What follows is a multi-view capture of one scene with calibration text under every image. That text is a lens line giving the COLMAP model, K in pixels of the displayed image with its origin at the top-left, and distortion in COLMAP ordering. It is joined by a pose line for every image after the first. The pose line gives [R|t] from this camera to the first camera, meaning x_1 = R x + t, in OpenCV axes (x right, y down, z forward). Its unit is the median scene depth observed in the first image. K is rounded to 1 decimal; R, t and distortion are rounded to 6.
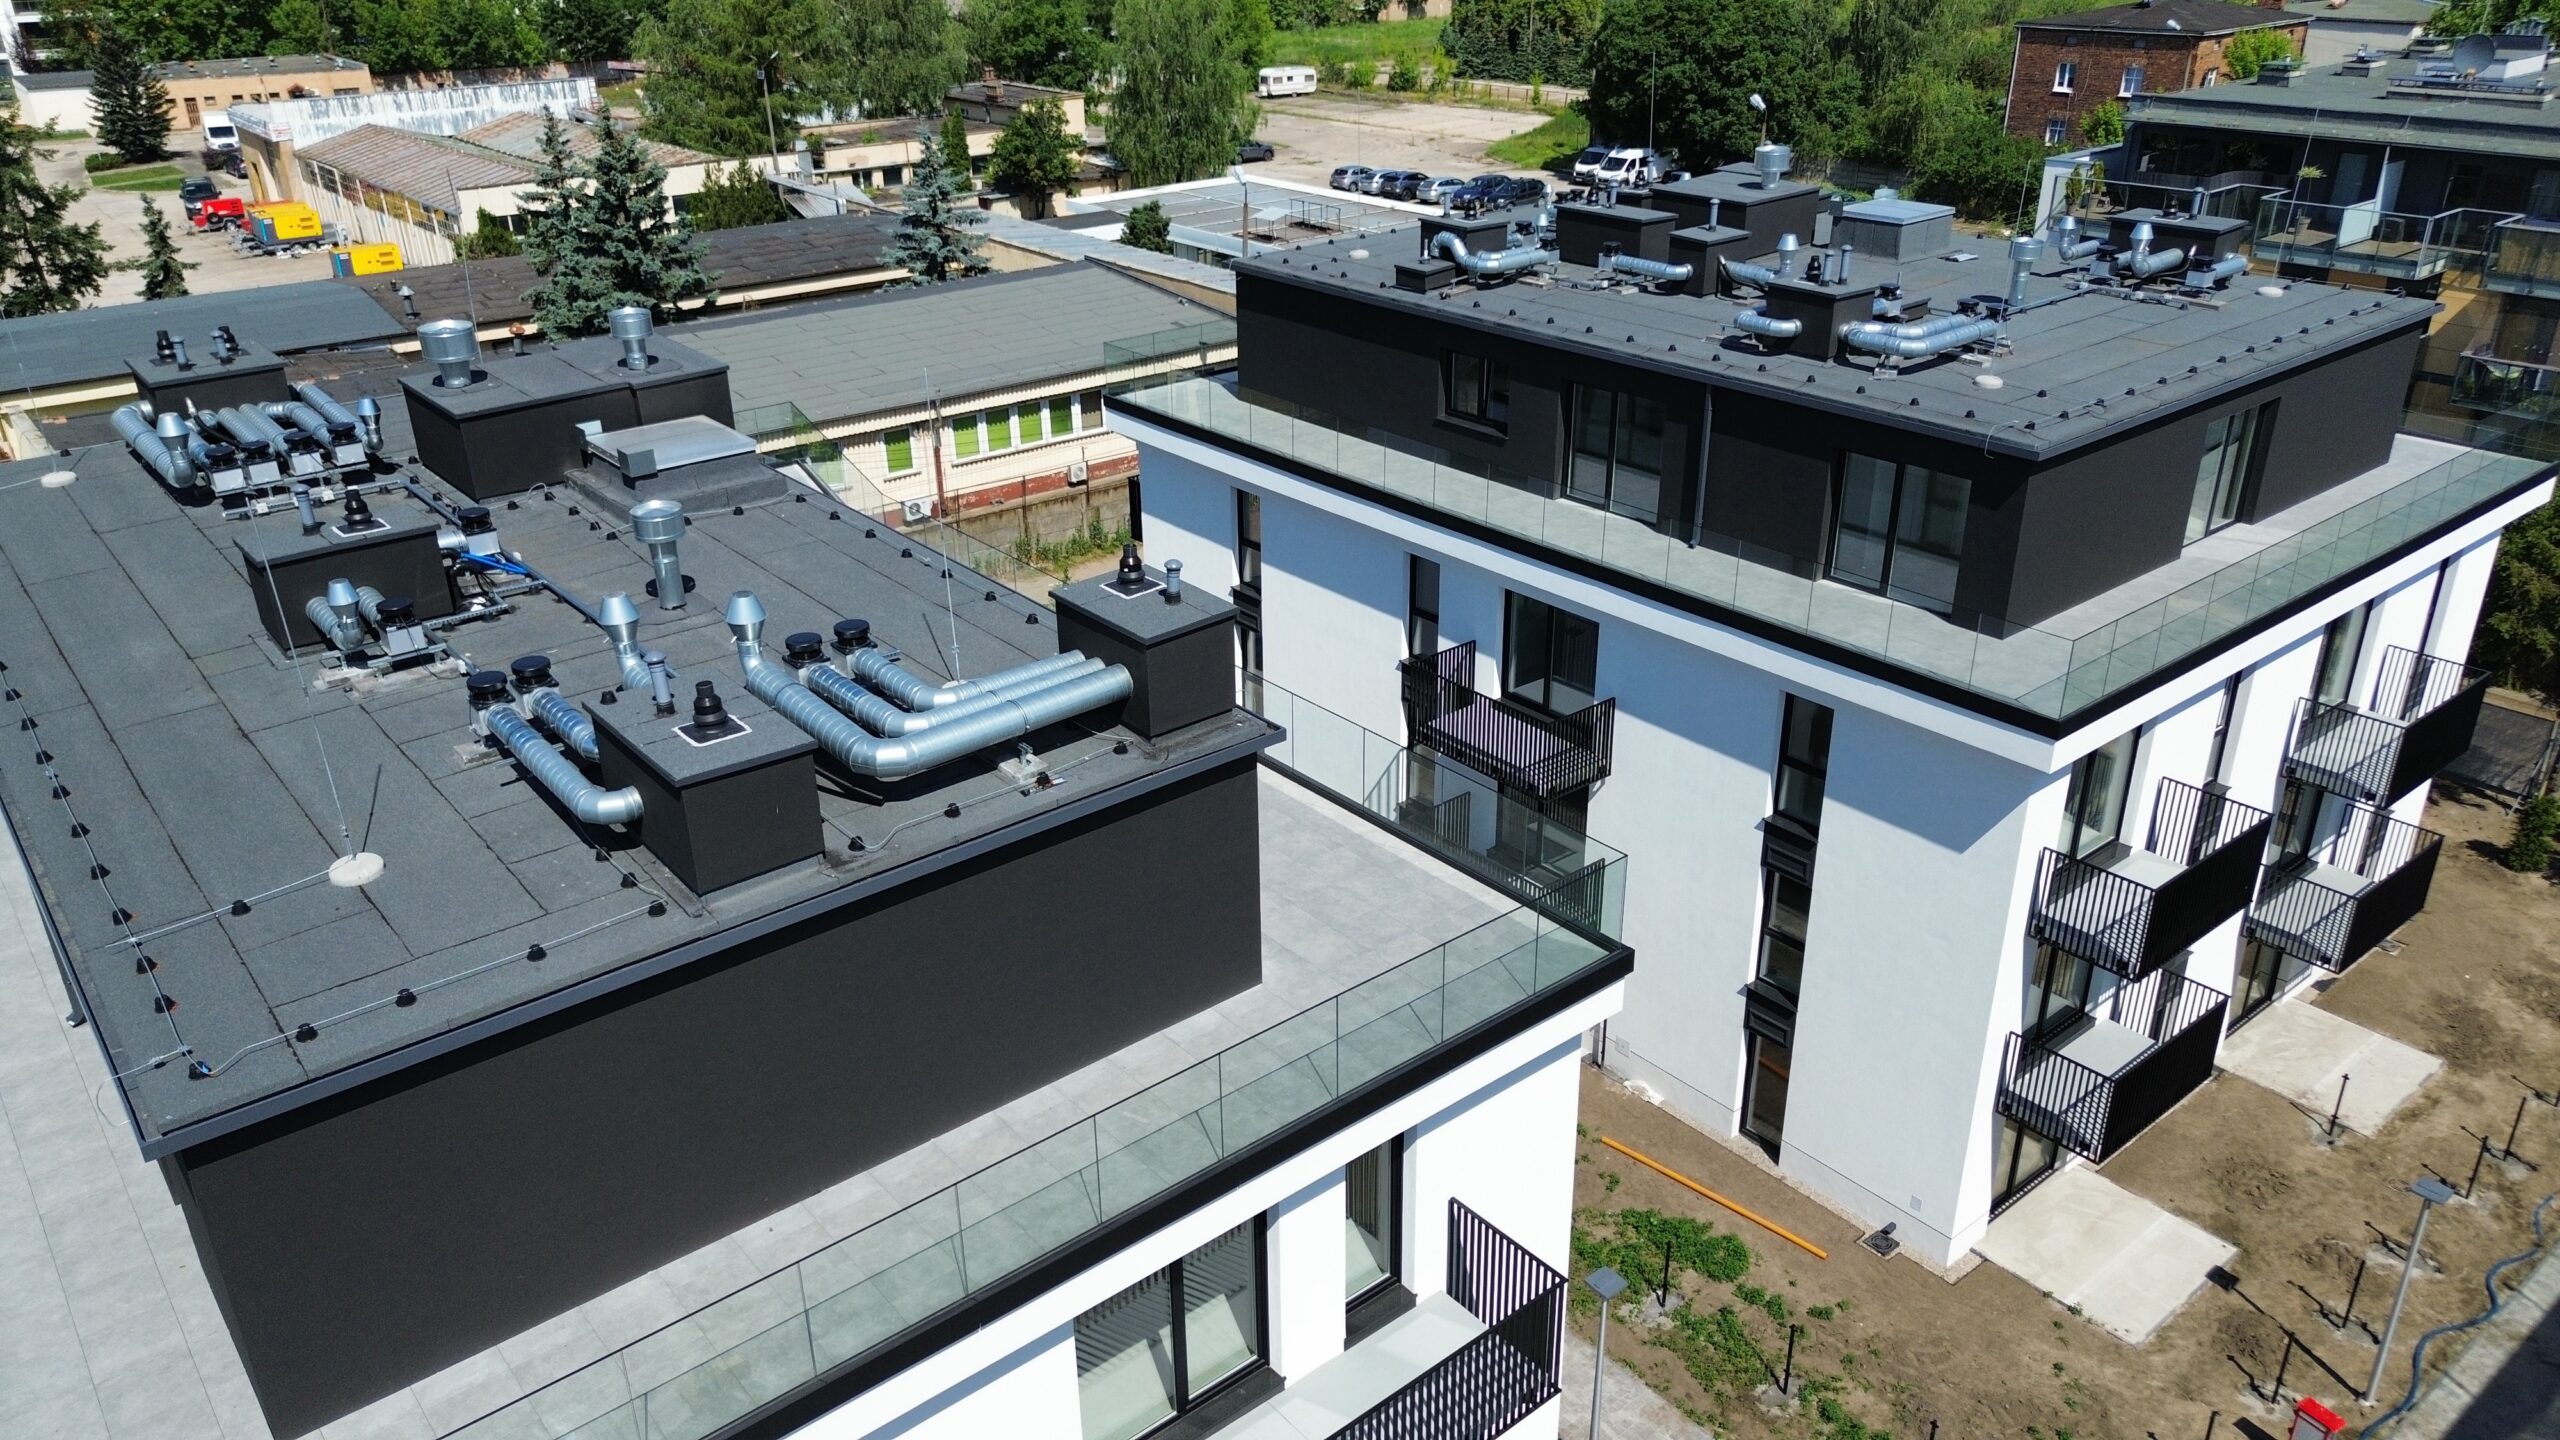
lens RADIAL K [[1821.3, 0, 1291.1], [0, 1821.3, 711.1], [0, 0, 1]] dist [0.075965, -0.066421]
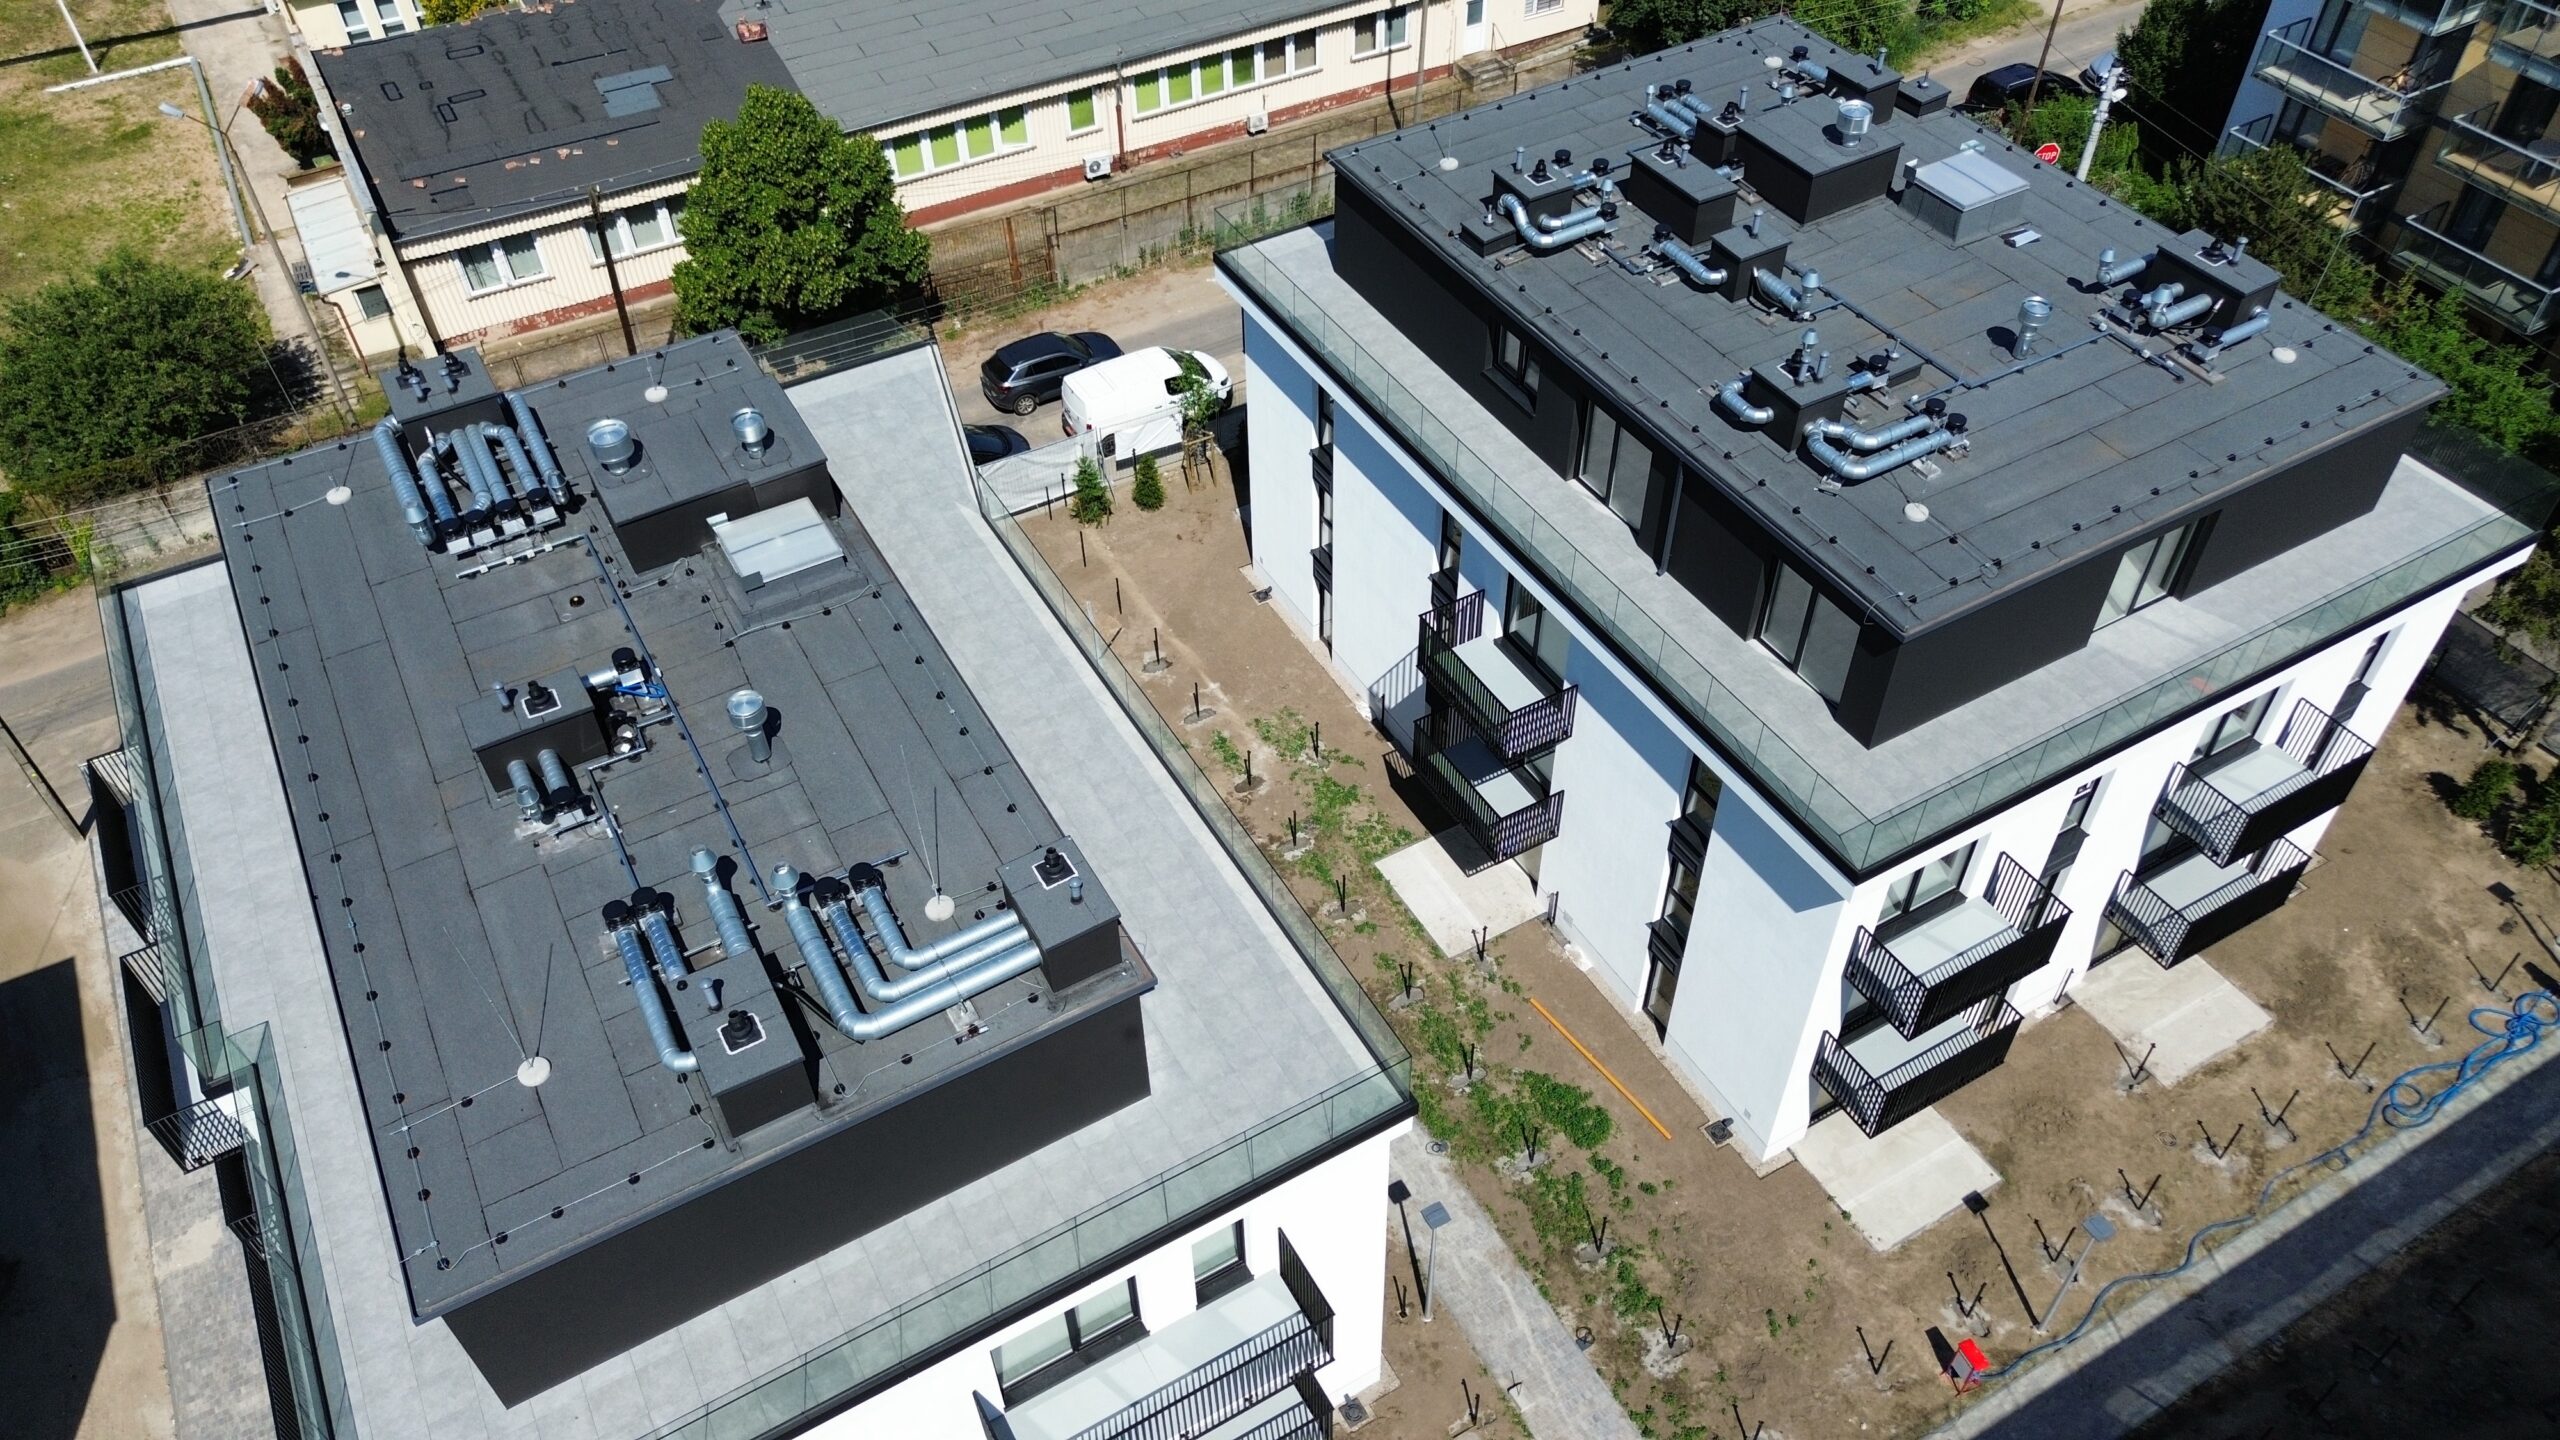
lens RADIAL K [[1821.3, 0, 1291.1], [0, 1821.3, 711.1], [0, 0, 1]] dist [0.075965, -0.066421]
pose [[0.985208, 0.120337, -0.121998, 0.144973], [-0.070503, 0.933540, 0.351471, -0.404102], [0.156185, -0.337671, 0.928216, -0.129935]]
